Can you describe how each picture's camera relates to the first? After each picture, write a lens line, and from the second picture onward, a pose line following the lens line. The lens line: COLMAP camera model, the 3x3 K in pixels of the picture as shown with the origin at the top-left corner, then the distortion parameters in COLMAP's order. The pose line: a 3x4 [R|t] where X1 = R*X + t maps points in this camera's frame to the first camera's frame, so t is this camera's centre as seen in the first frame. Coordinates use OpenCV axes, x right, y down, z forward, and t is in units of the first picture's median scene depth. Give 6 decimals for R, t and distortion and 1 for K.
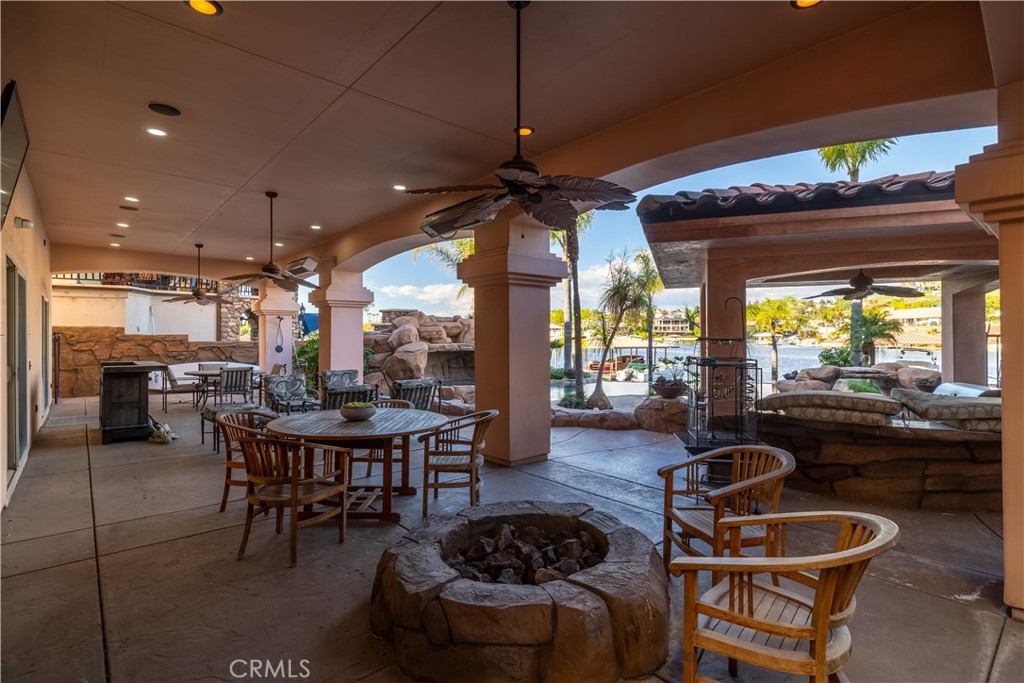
lens RADIAL K [[500.2, 0, 513.7], [0, 500.2, 341.0], [0, 0, 1]] dist [0.002881, 0.000428]
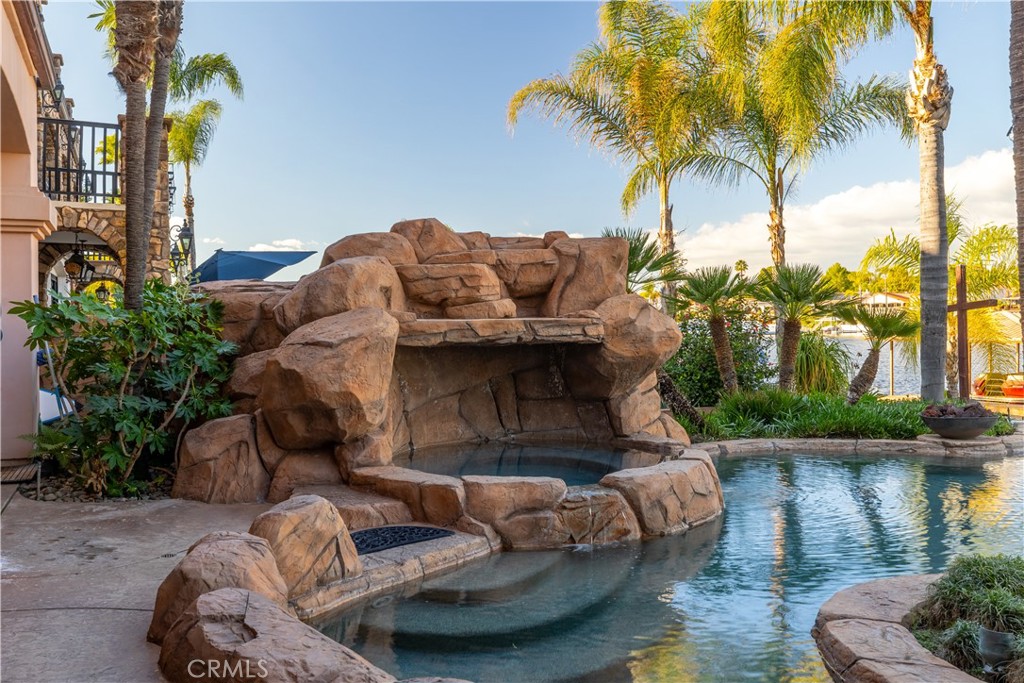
lens RADIAL K [[888.0, 0, 512.2], [0, 888.0, 338.6], [0, 0, 1]] dist [0.003192, 0.001082]
pose [[0.951396, 0.000783, -0.307969, 0.034928], [0.001763, 0.999967, 0.007989, 0.012754], [0.307965, -0.008143, 0.951363, 0.487873]]
